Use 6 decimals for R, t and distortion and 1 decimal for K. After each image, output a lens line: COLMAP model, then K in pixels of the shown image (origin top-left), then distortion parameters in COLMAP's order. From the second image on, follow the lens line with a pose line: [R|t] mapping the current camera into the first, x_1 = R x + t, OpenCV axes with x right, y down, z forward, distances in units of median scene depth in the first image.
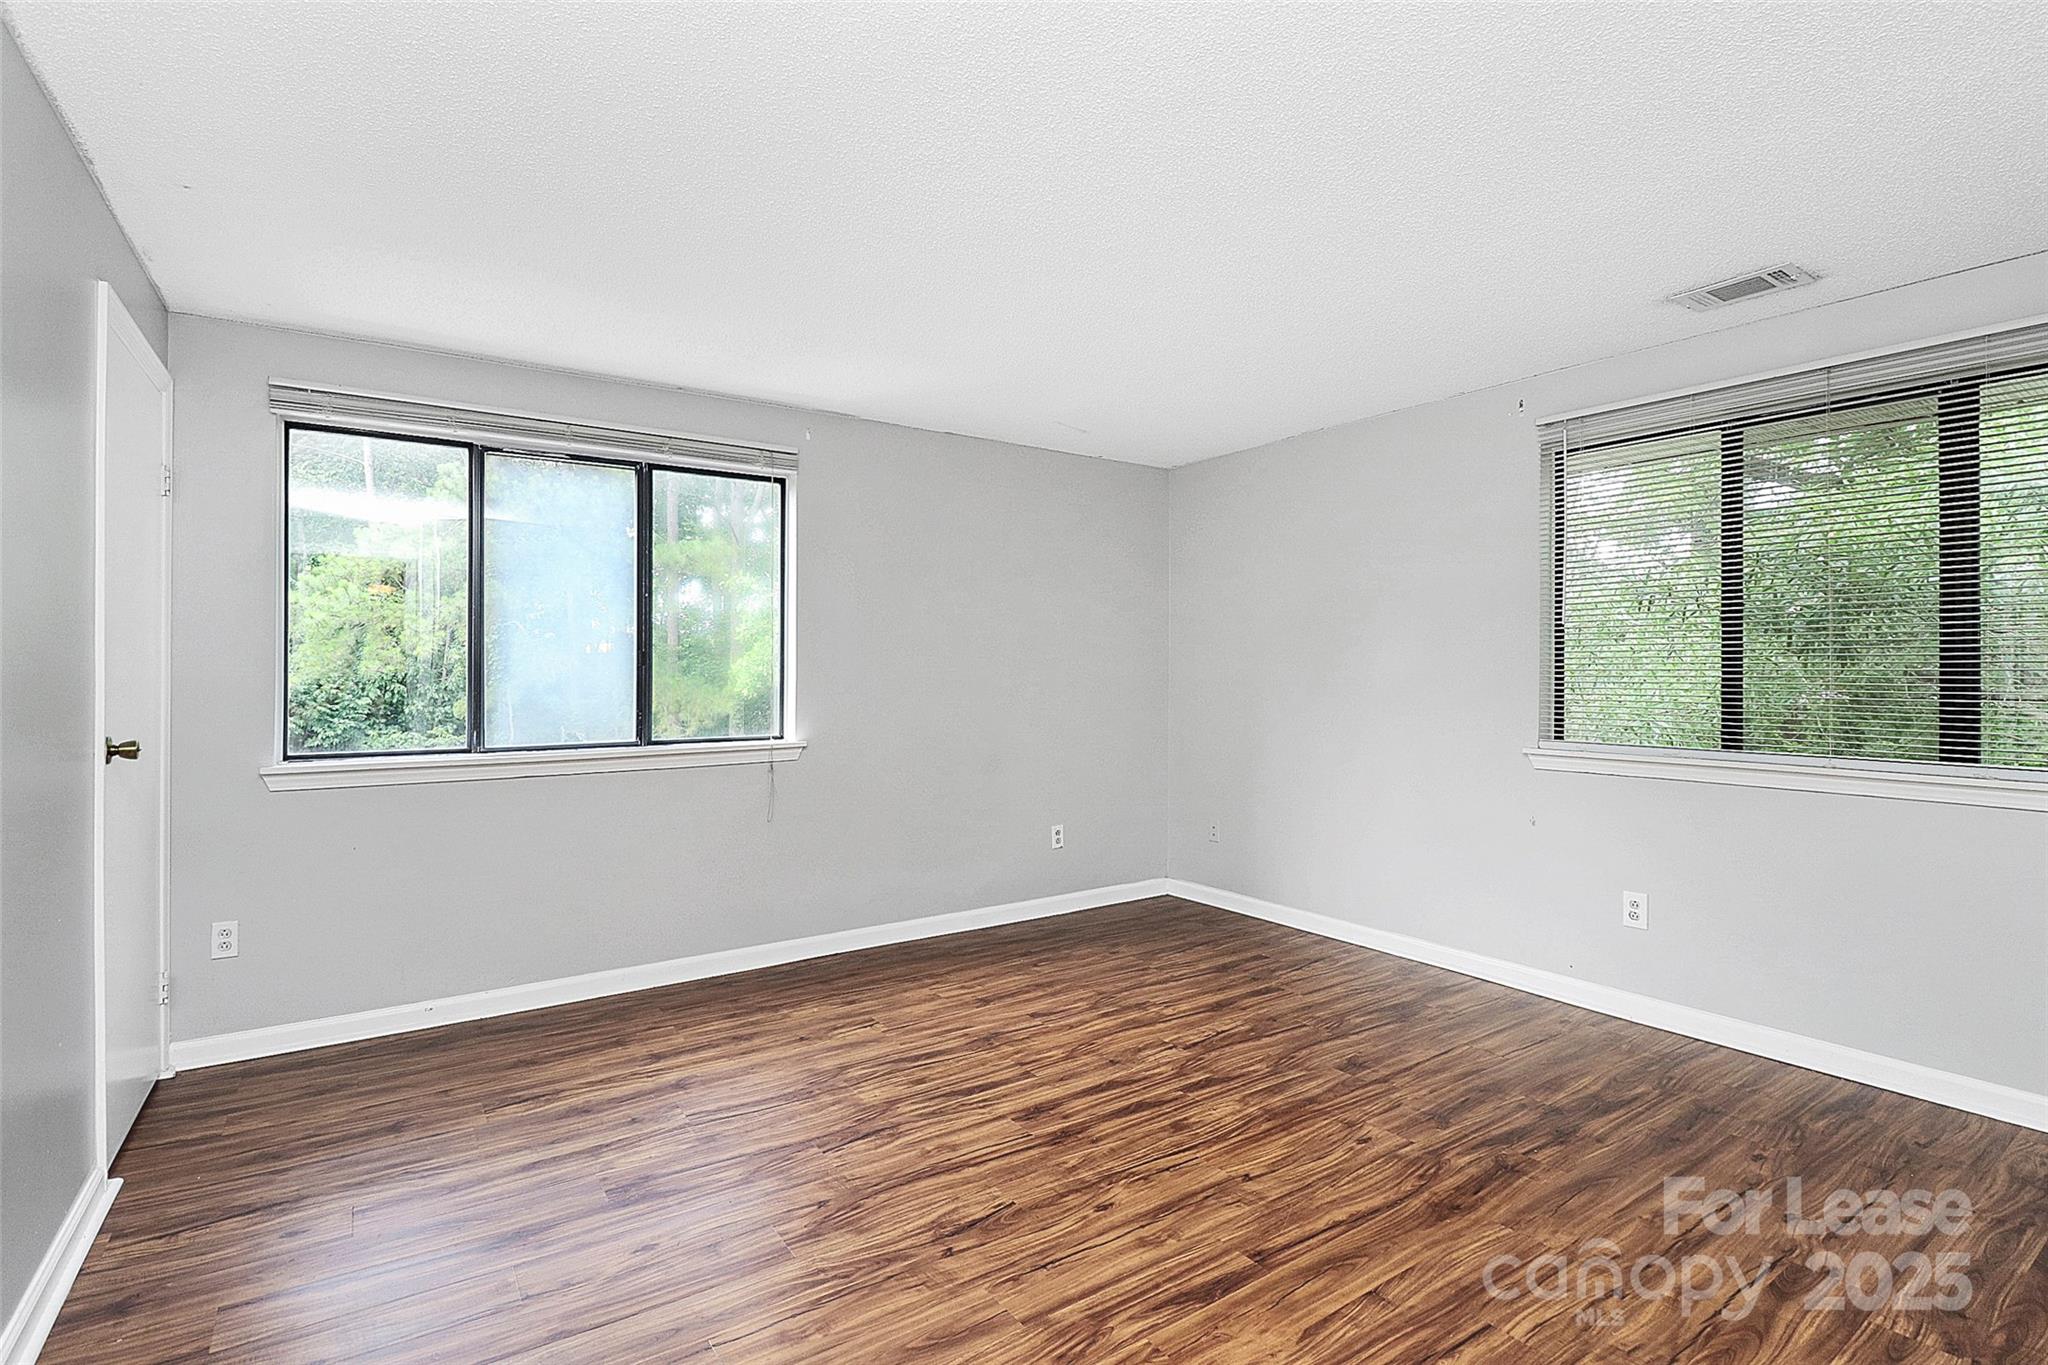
lens RADIAL K [[961.6, 0, 1018.6], [0, 961.6, 677.4], [0, 0, 1]] dist [-0.005574, -0.008124]
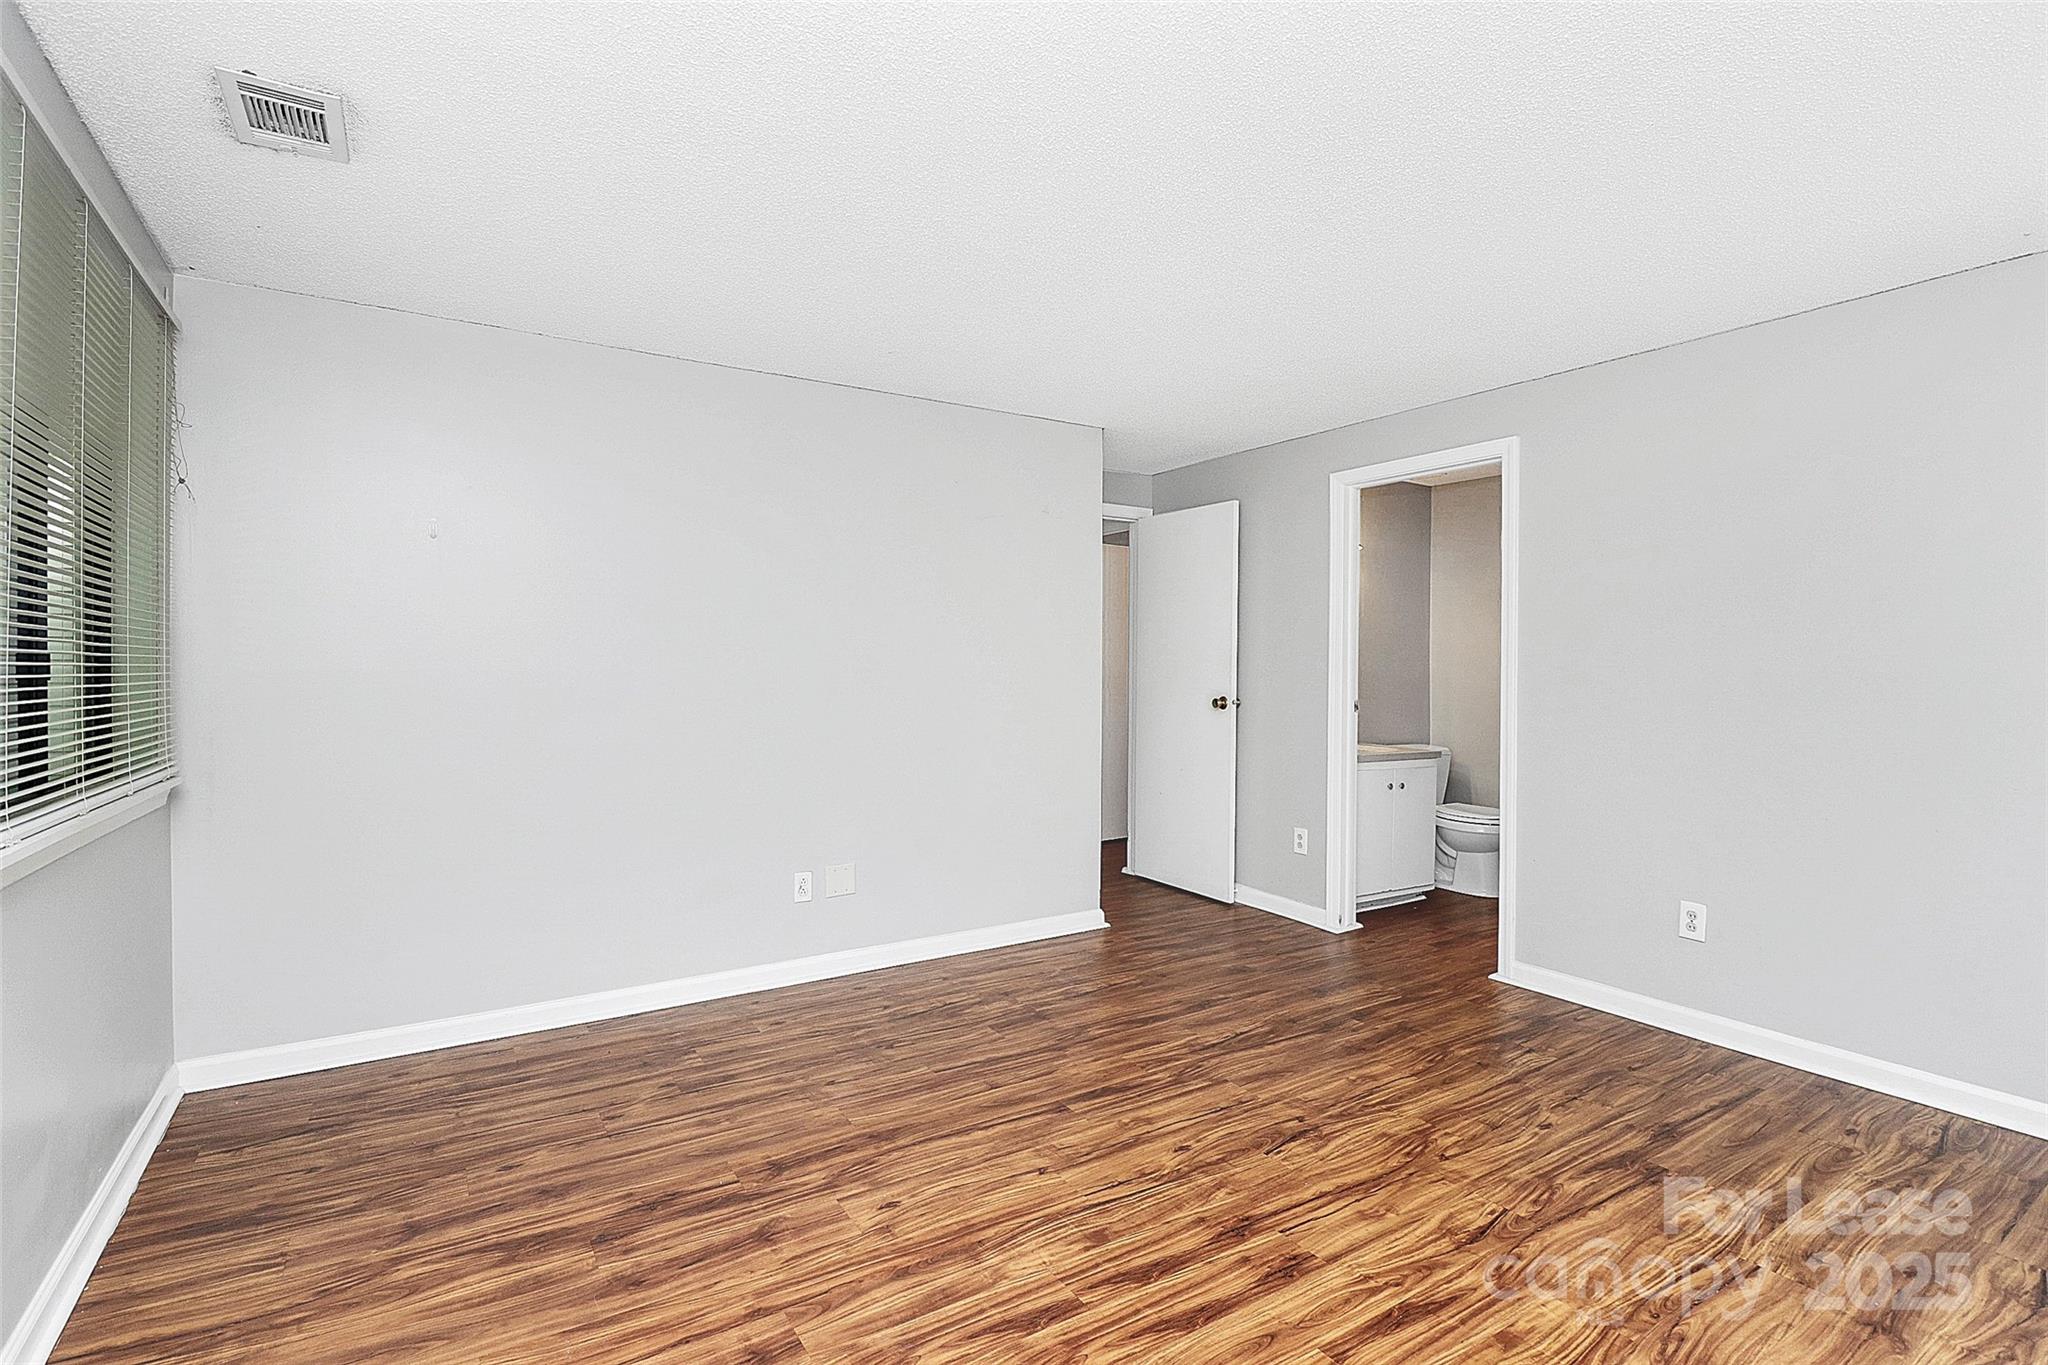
lens RADIAL K [[961.6, 0, 1026.6], [0, 961.6, 679.7], [0, 0, 1]] dist [-0.005574, -0.008124]
pose [[-0.999805, 0.001070, 0.019715, 0.226033], [0.001351, 0.999897, 0.014259, -0.006286], [-0.019698, 0.014283, -0.999704, 1.928406]]
